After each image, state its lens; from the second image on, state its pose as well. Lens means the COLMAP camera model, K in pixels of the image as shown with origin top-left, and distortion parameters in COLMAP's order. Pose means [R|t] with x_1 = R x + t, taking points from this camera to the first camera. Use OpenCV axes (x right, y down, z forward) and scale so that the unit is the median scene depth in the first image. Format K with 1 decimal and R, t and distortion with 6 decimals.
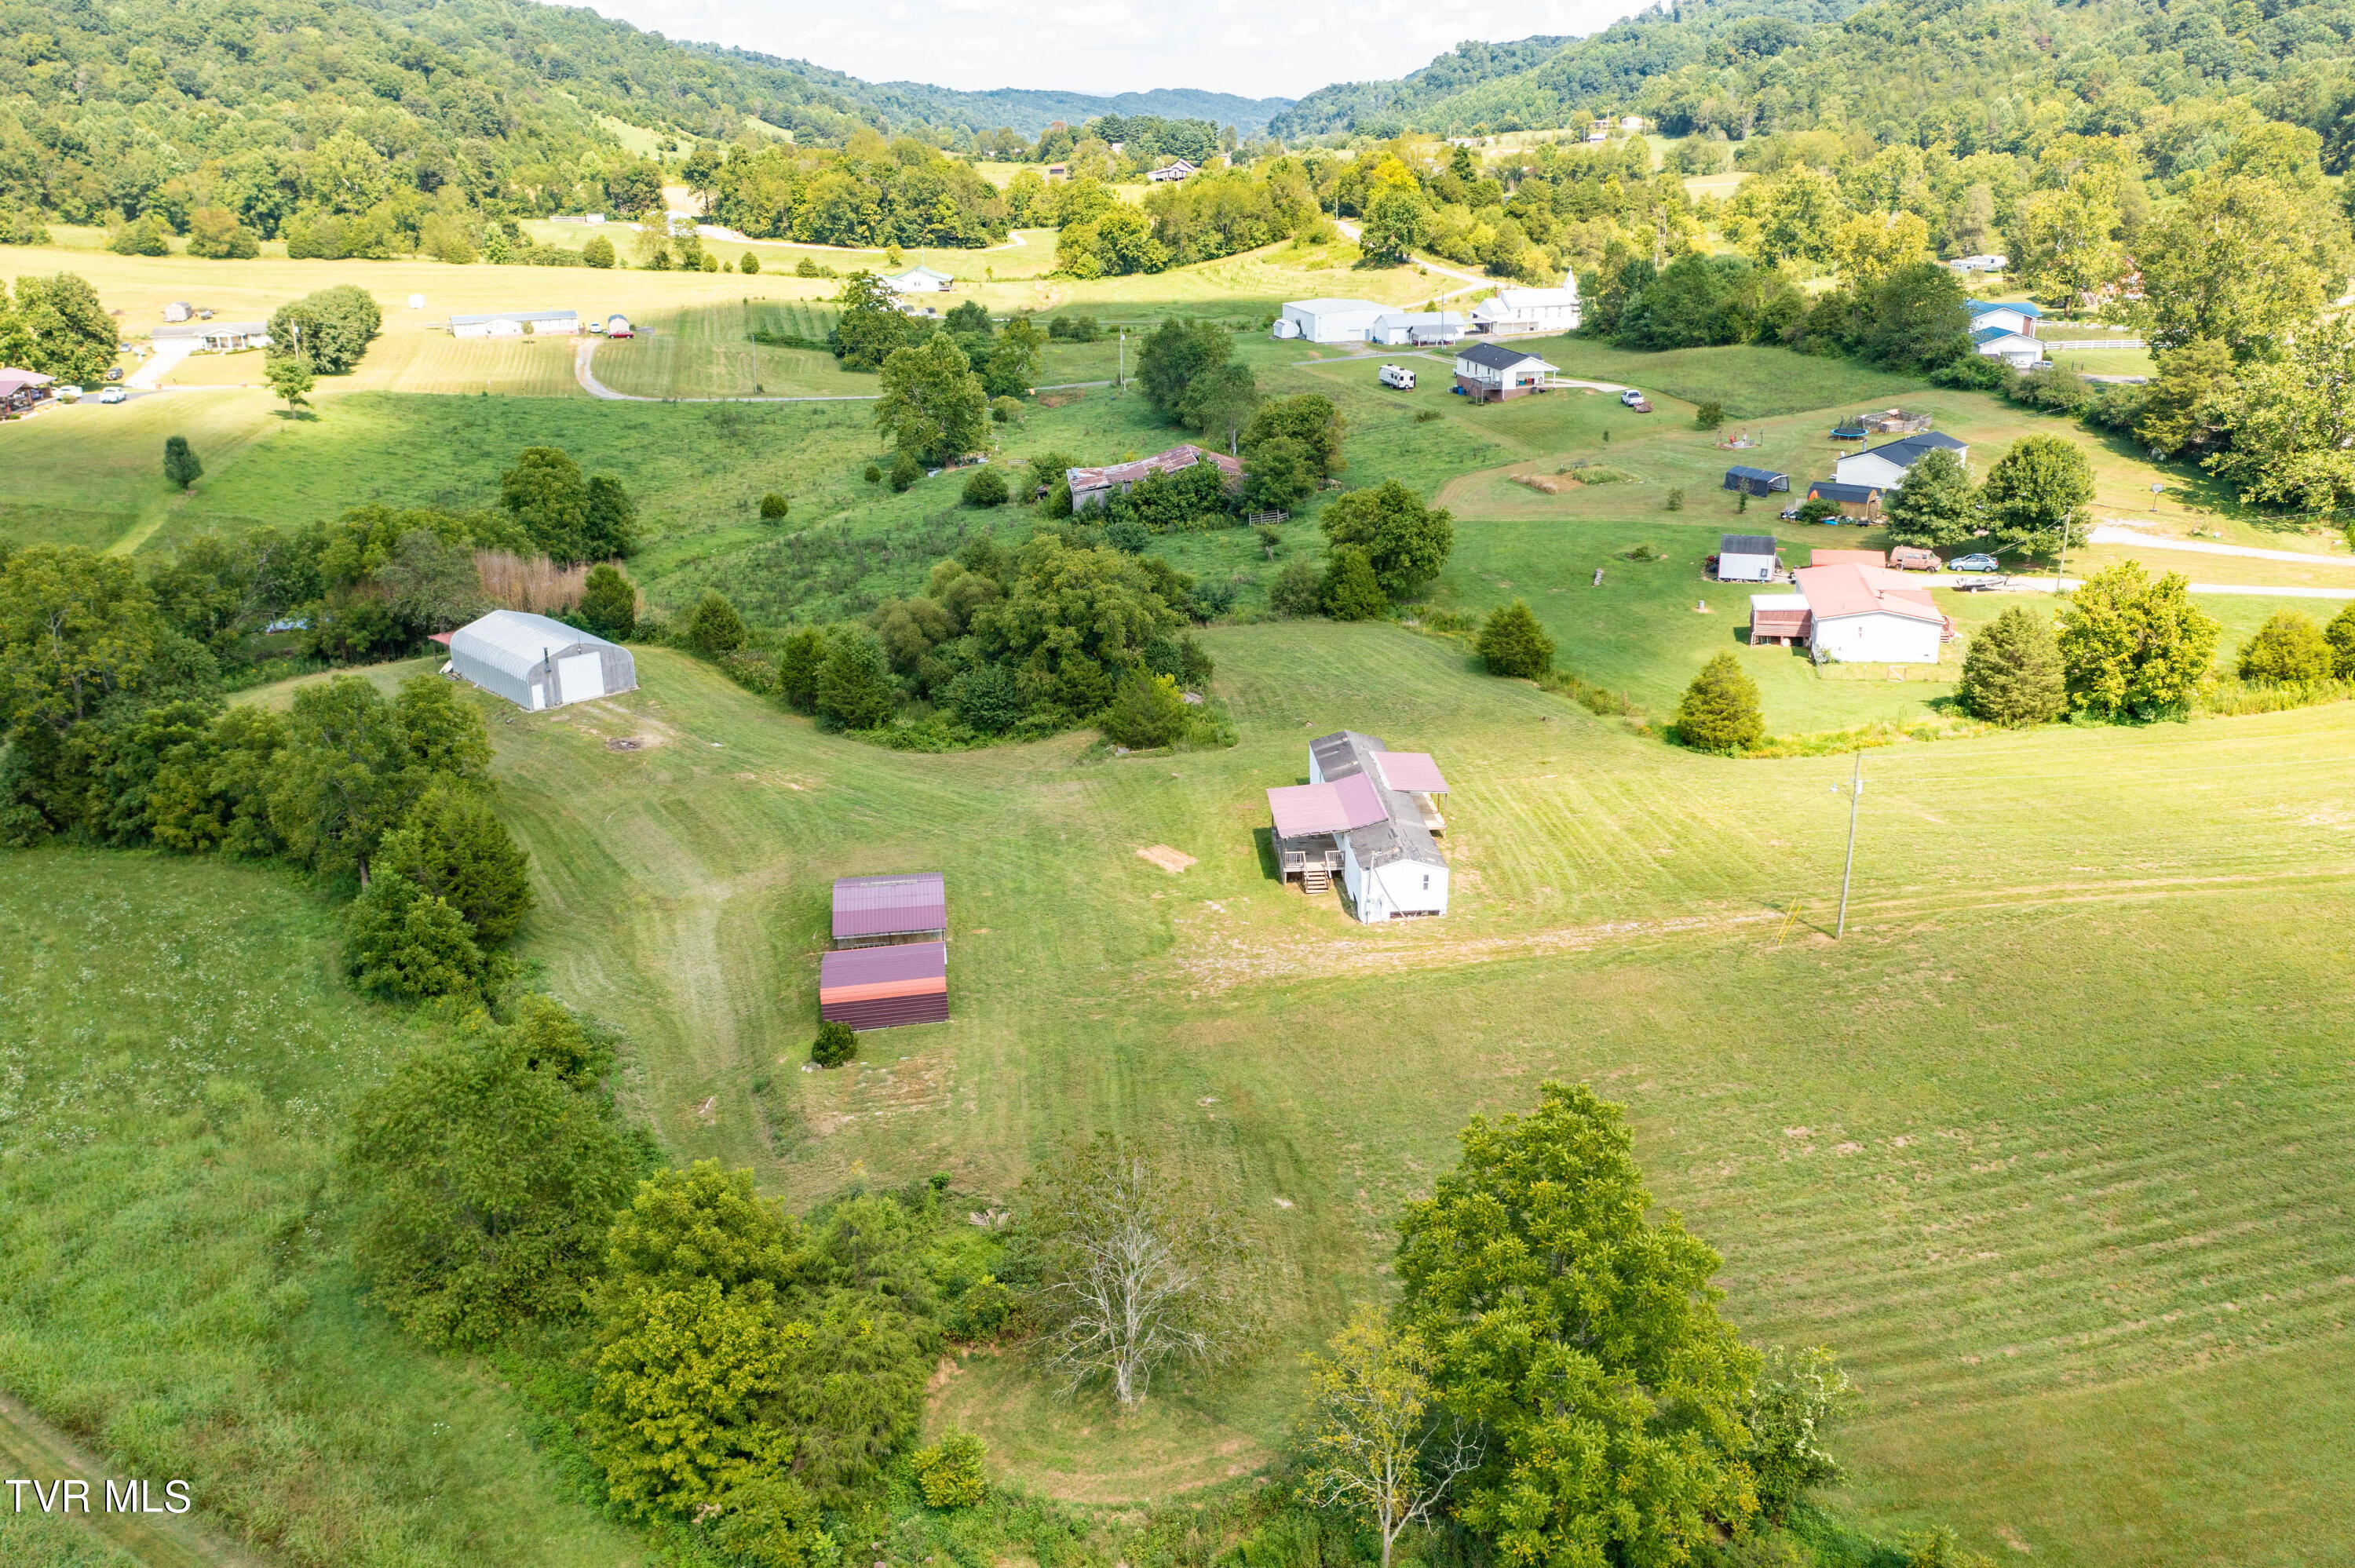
lens RADIAL K [[1870.8, 0, 1182.6], [0, 1870.8, 794.3], [0, 0, 1]] dist [-0.002652, 0.012585]
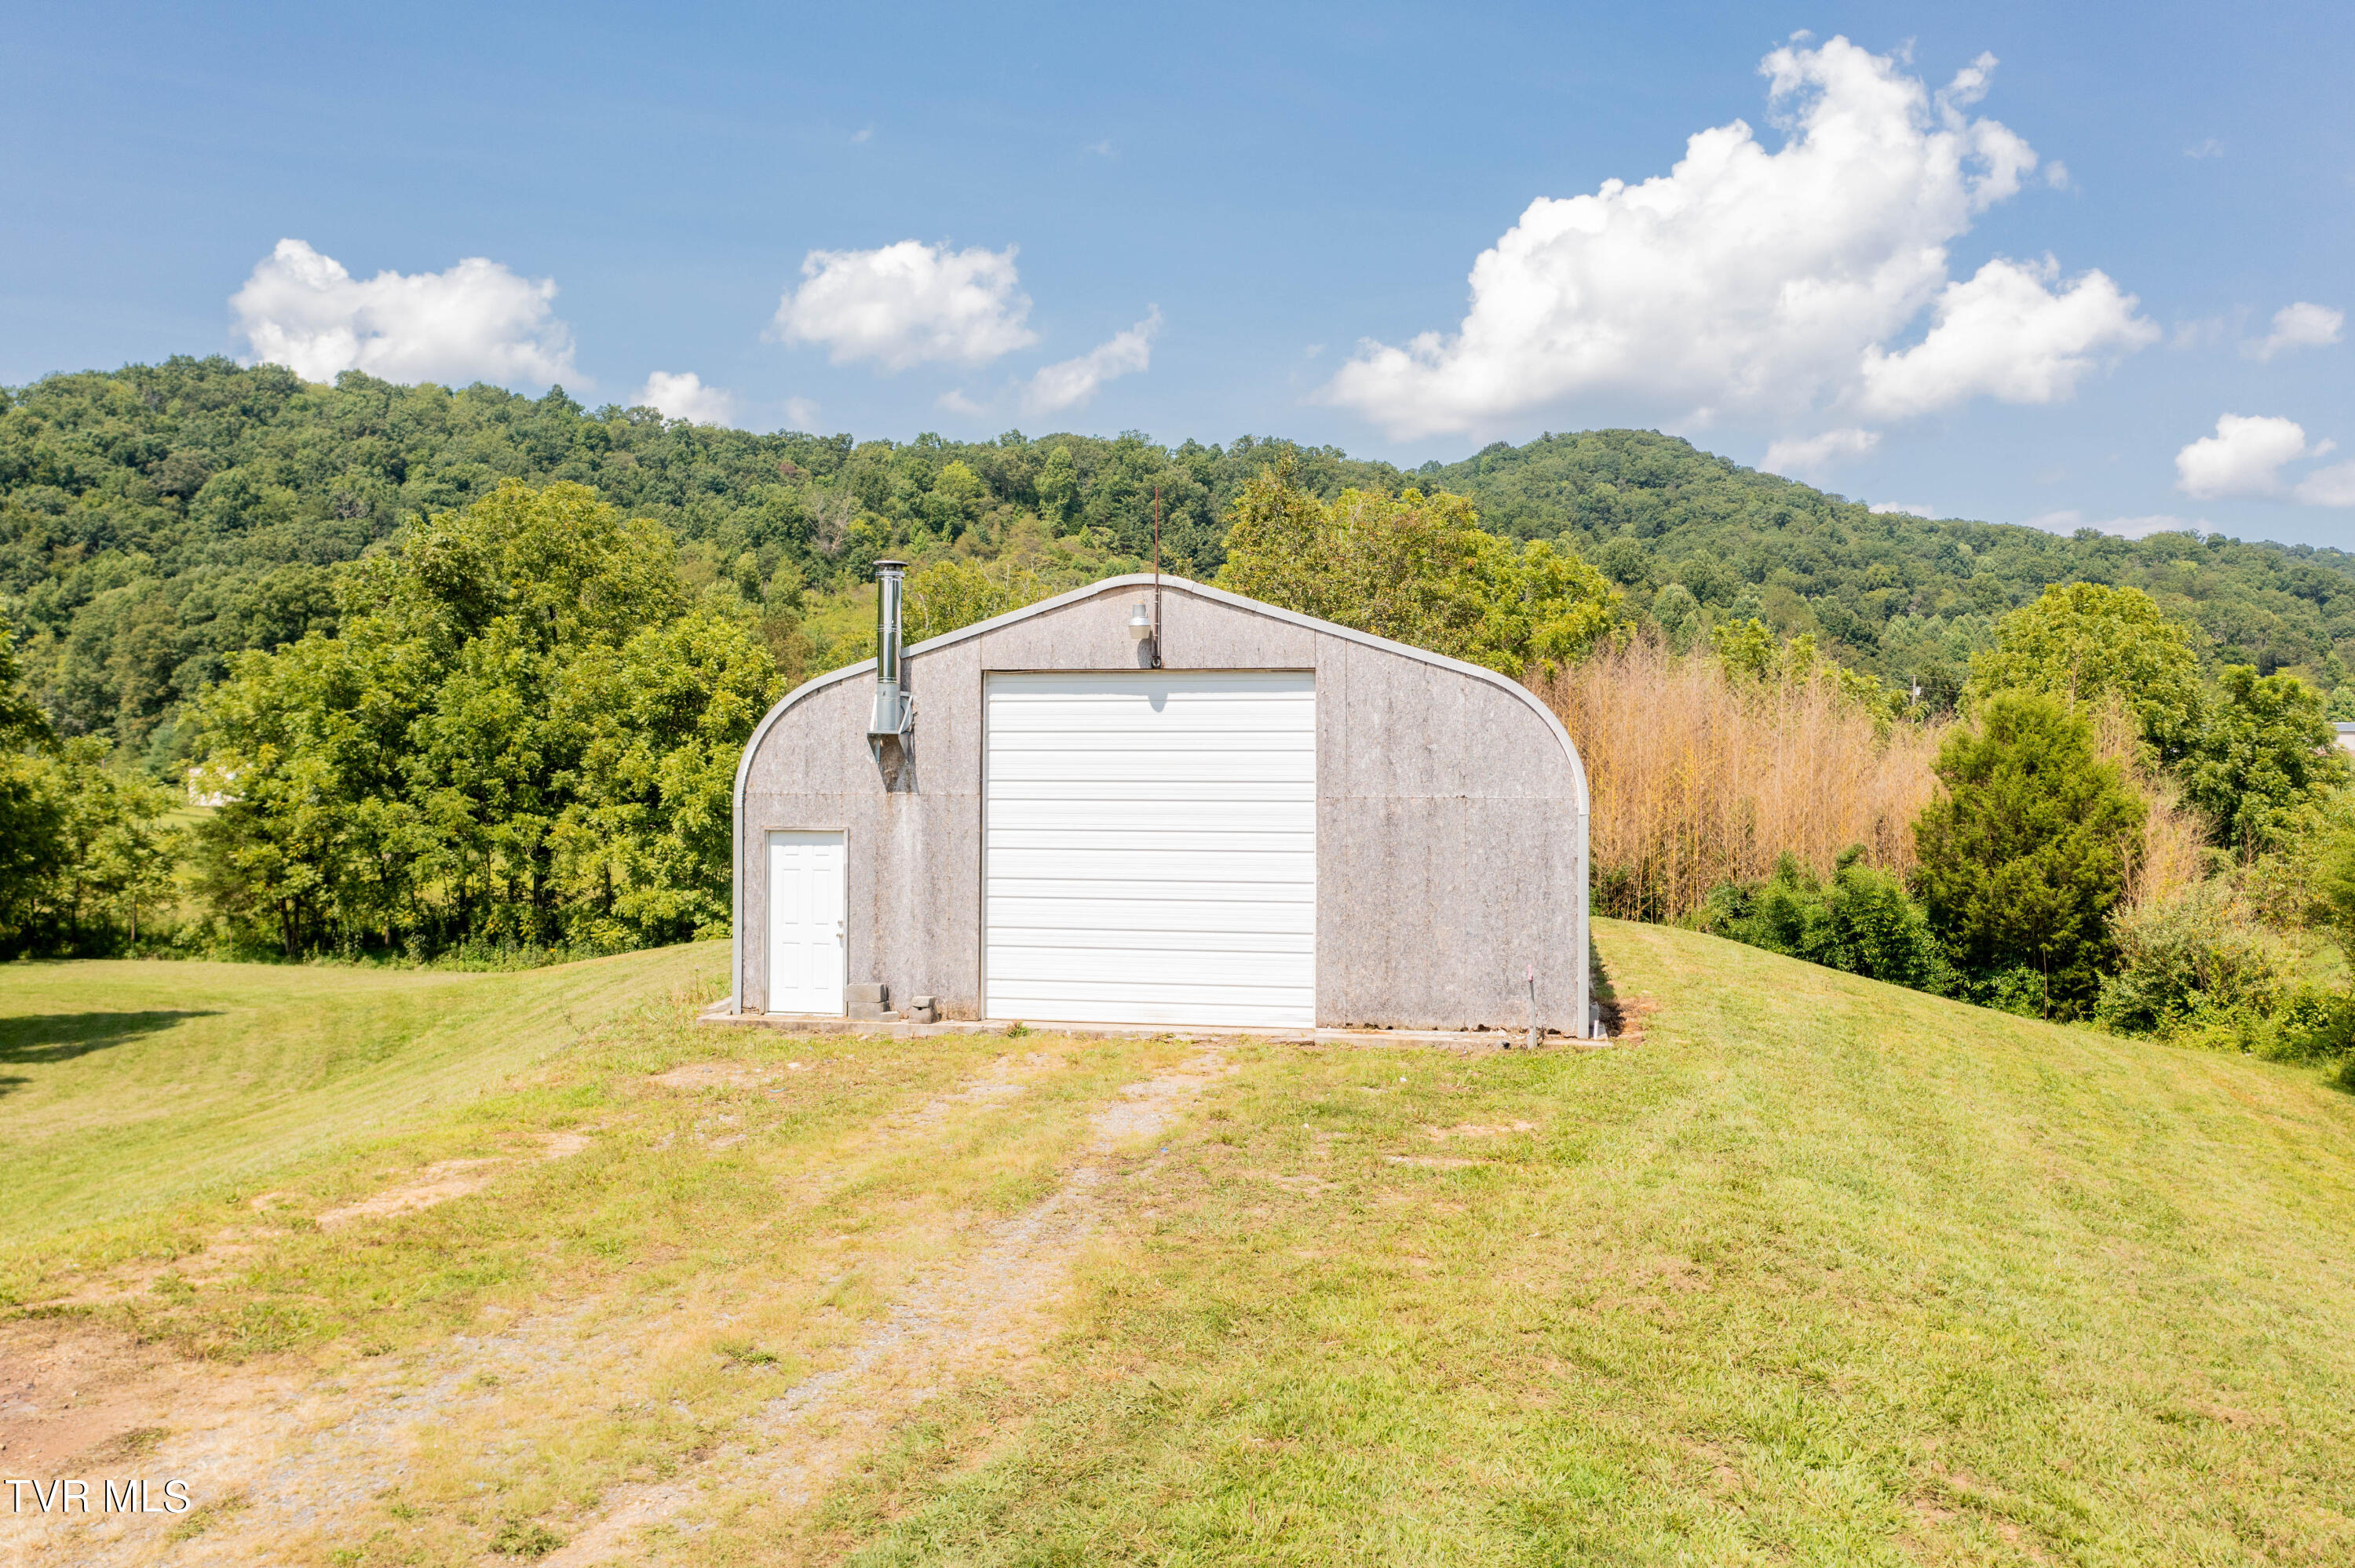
lens RADIAL K [[1870.8, 0, 1177.6], [0, 1870.8, 793.3], [0, 0, 1]] dist [-0.002652, 0.012585]
pose [[0.598627, 0.021912, -0.800728, -0.059668], [-0.281737, 0.941515, -0.184863, -0.011823], [0.749847, 0.336259, 0.569789, 0.256027]]
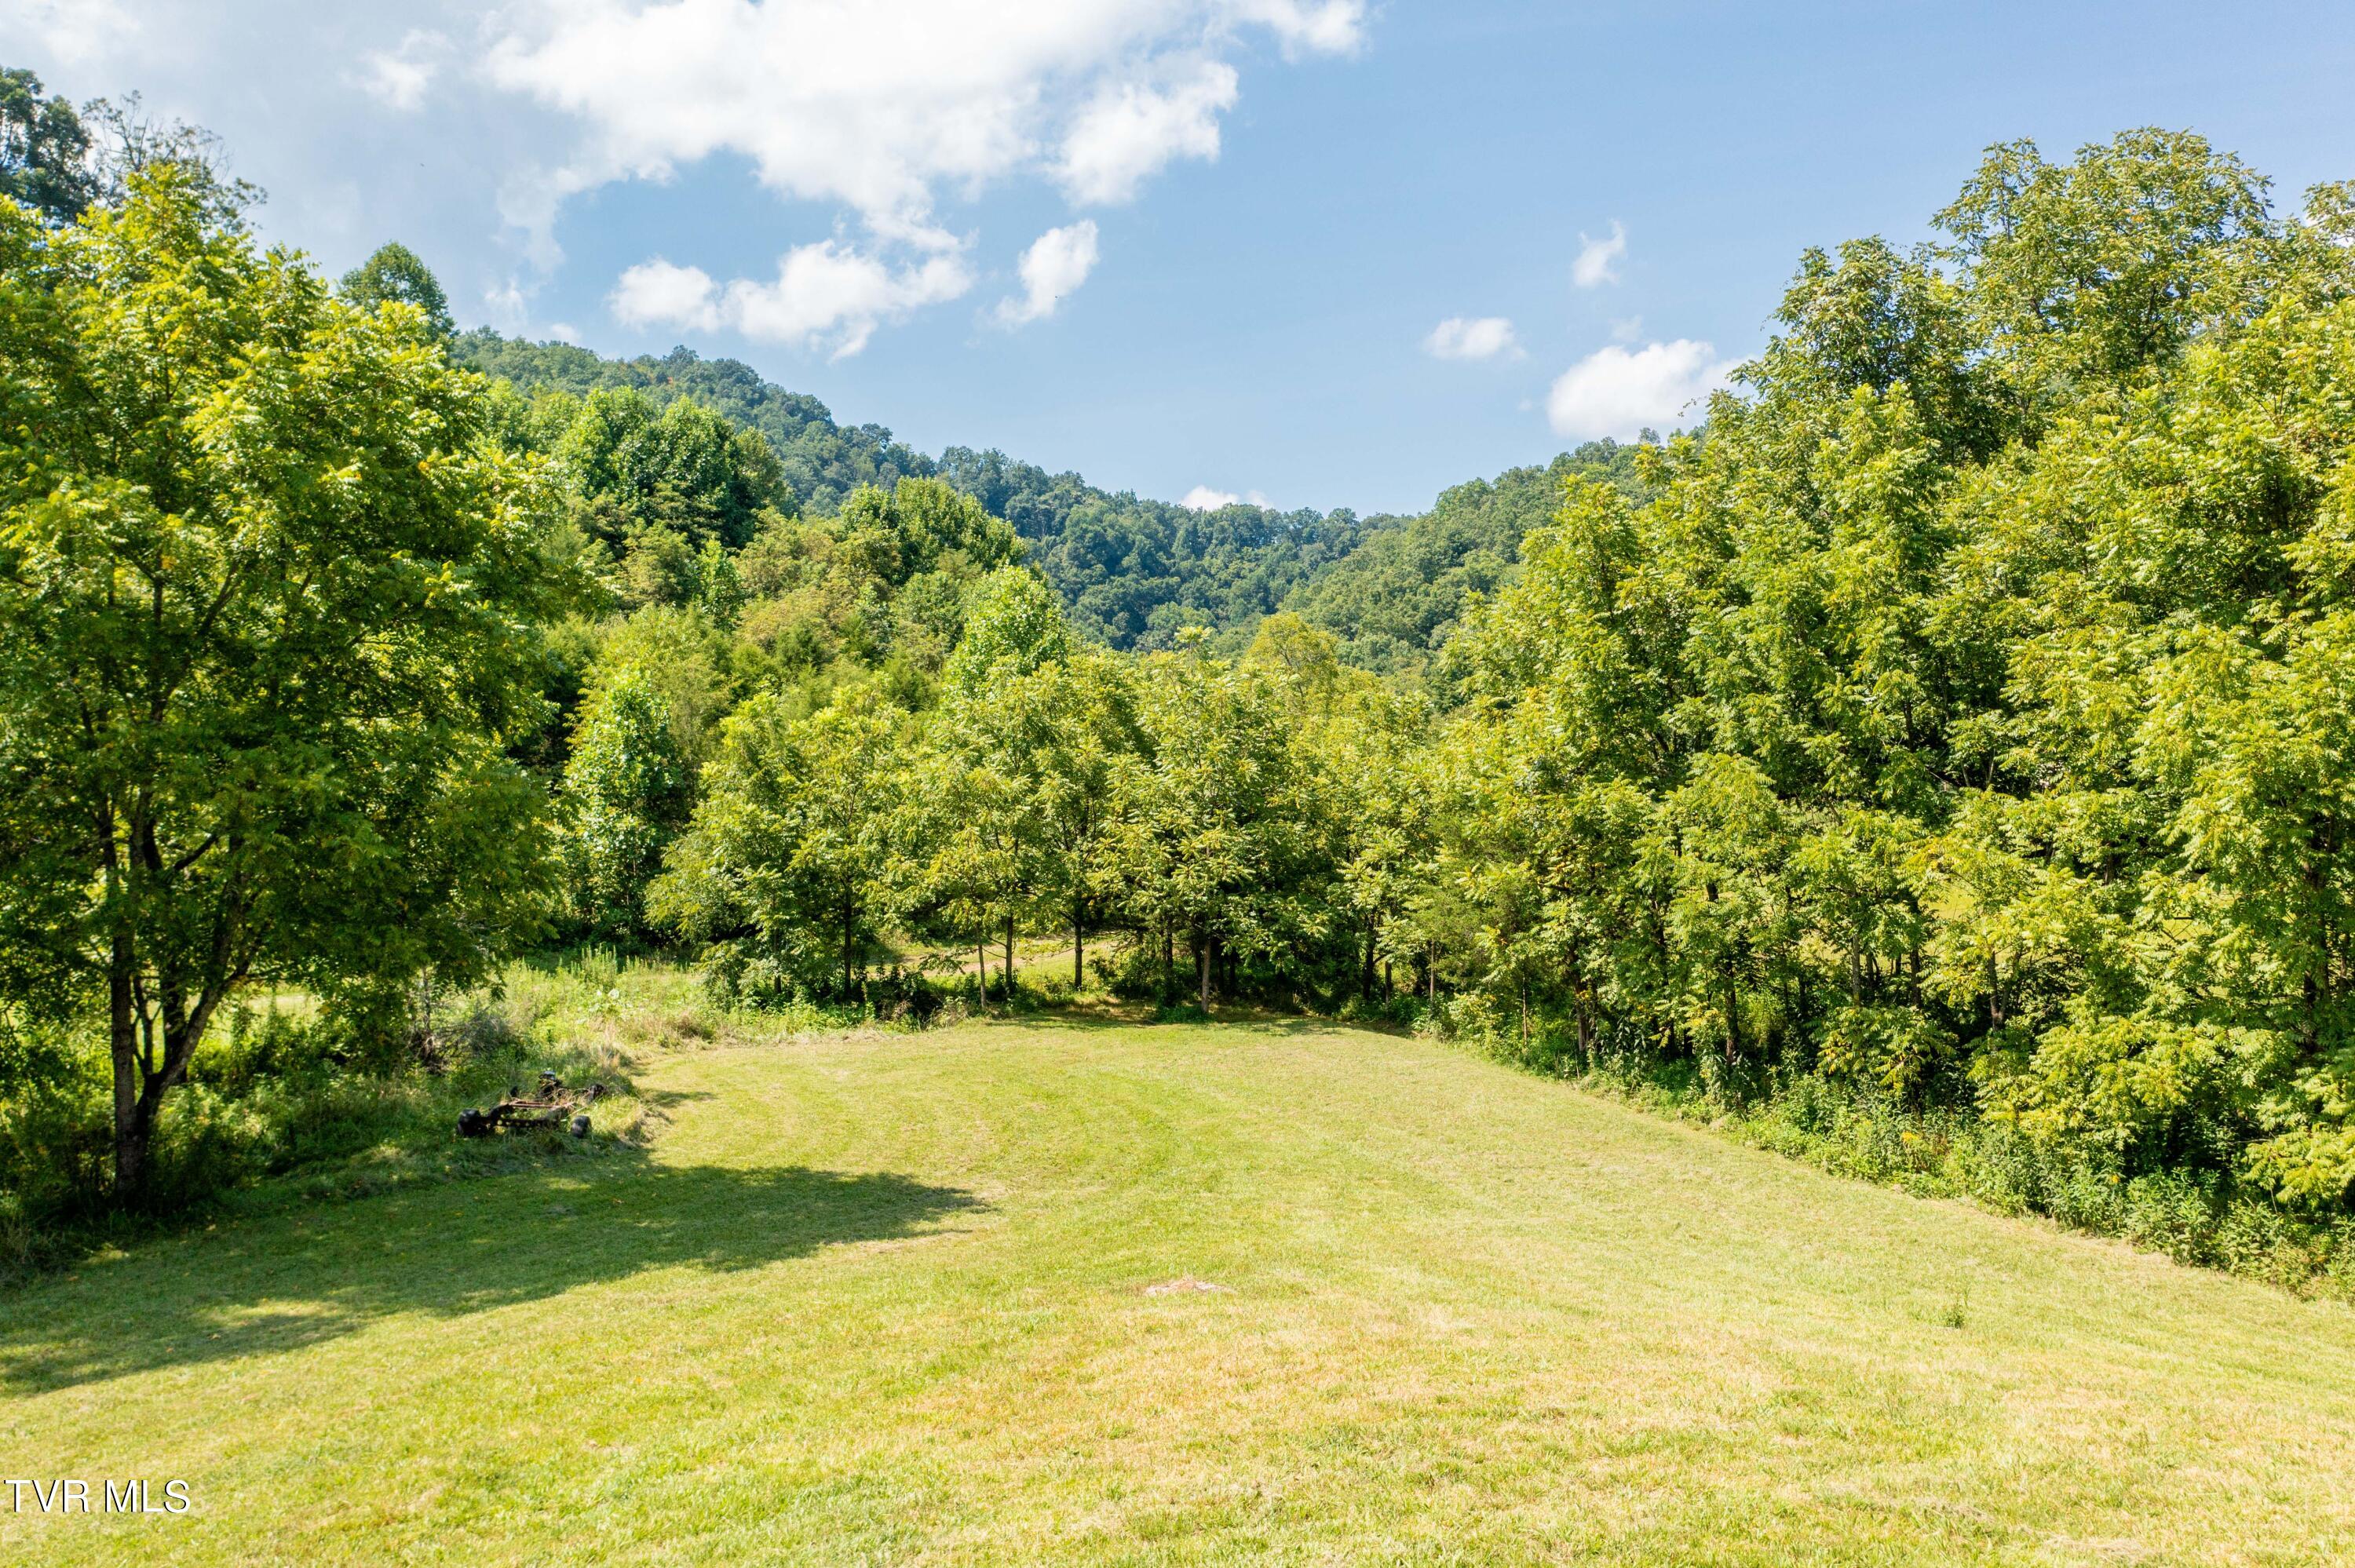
lens RADIAL K [[1870.8, 0, 1182.7], [0, 1870.8, 788.0], [0, 0, 1]] dist [-0.002652, 0.012585]
pose [[-0.333215, 0.018579, -0.942668, -0.120411], [-0.312516, 0.941110, 0.129017, -0.021639], [0.889551, 0.337589, -0.307785, 0.289825]]
